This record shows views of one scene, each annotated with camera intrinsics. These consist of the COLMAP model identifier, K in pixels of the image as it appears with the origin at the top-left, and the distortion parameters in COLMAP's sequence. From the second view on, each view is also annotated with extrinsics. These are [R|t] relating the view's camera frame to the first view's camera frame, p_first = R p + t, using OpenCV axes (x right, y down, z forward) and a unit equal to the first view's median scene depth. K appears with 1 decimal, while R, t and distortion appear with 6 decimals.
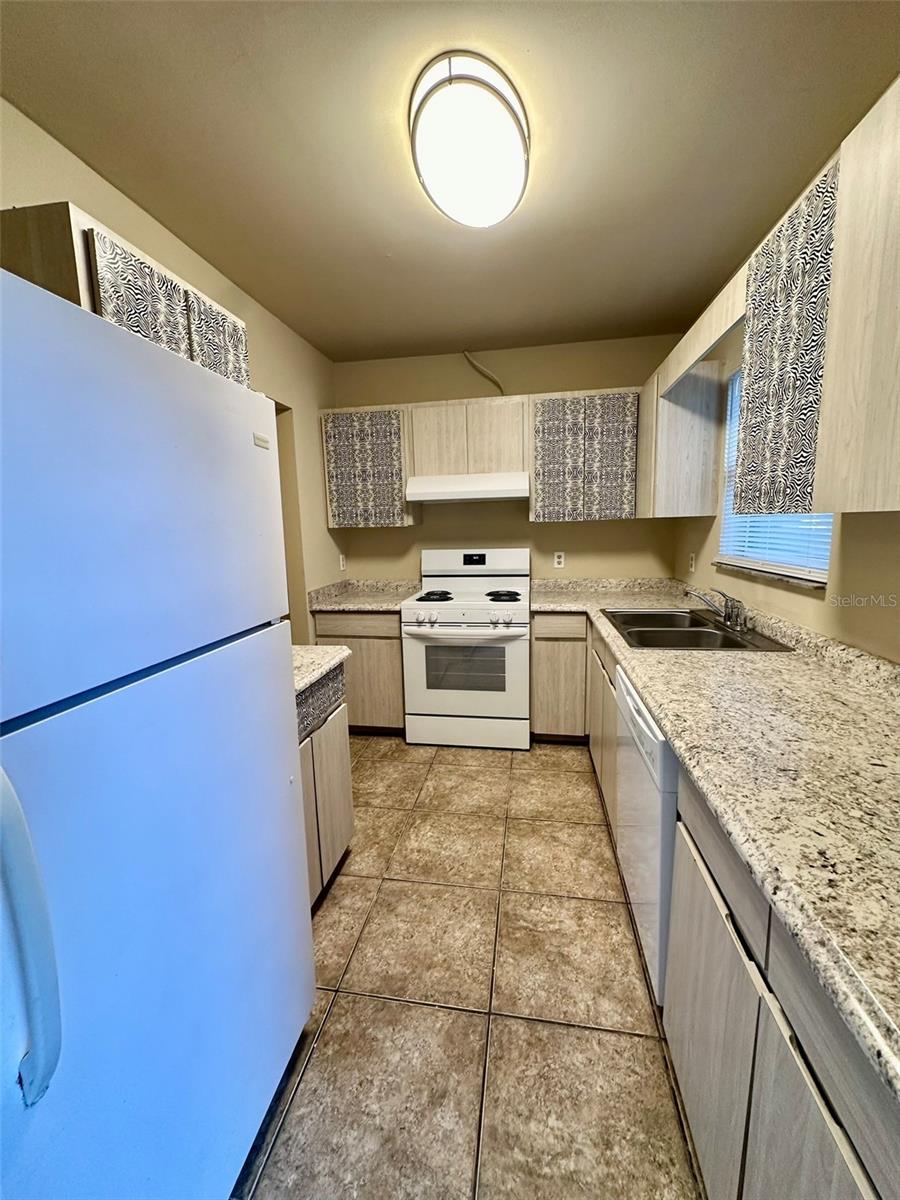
lens RADIAL K [[475.4, 0, 450.0], [0, 475.4, 600.0], [0, 0, 1]] dist [-0.001037, 0.000024]
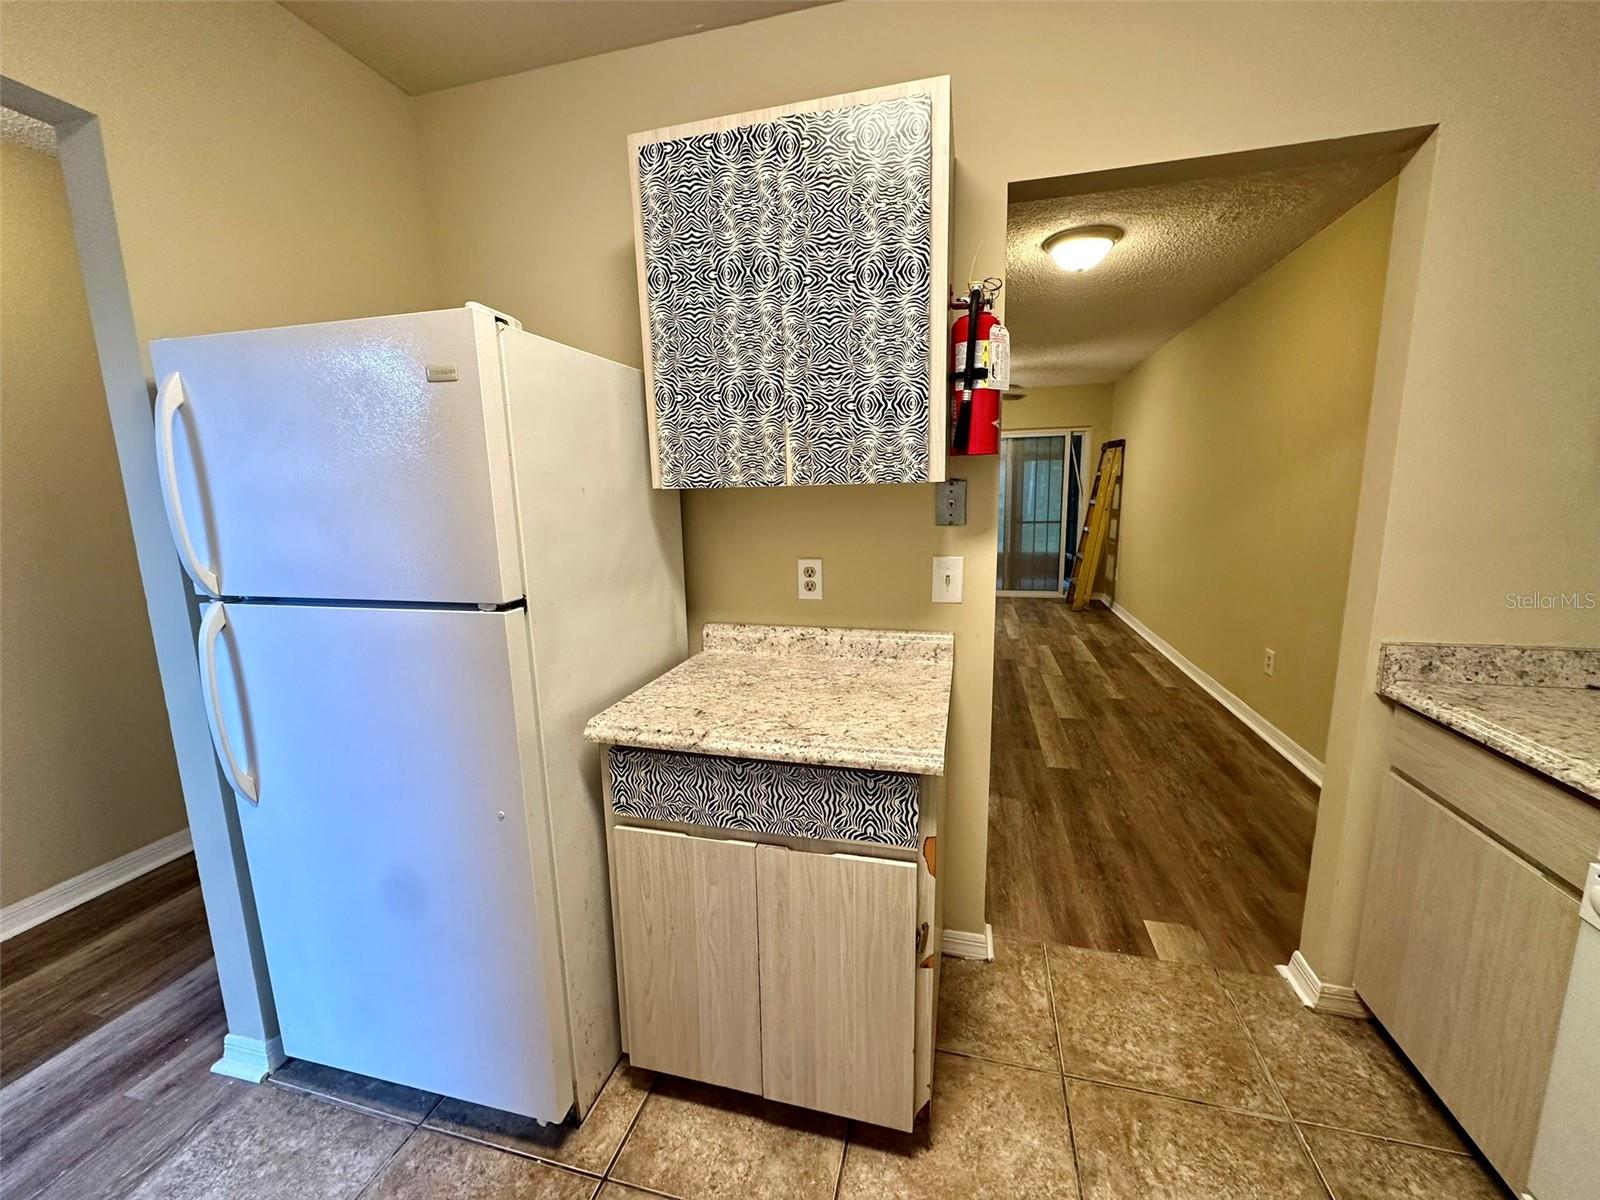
lens RADIAL K [[633.9, 0, 795.9], [0, 633.9, 593.6], [0, 0, 1]] dist [-0.001037, 0.000024]
pose [[-0.086582, 0.191679, -0.977631, 0.440313], [-0.134519, 0.970080, 0.202112, -0.188225], [0.987121, 0.149009, -0.058207, 1.164904]]
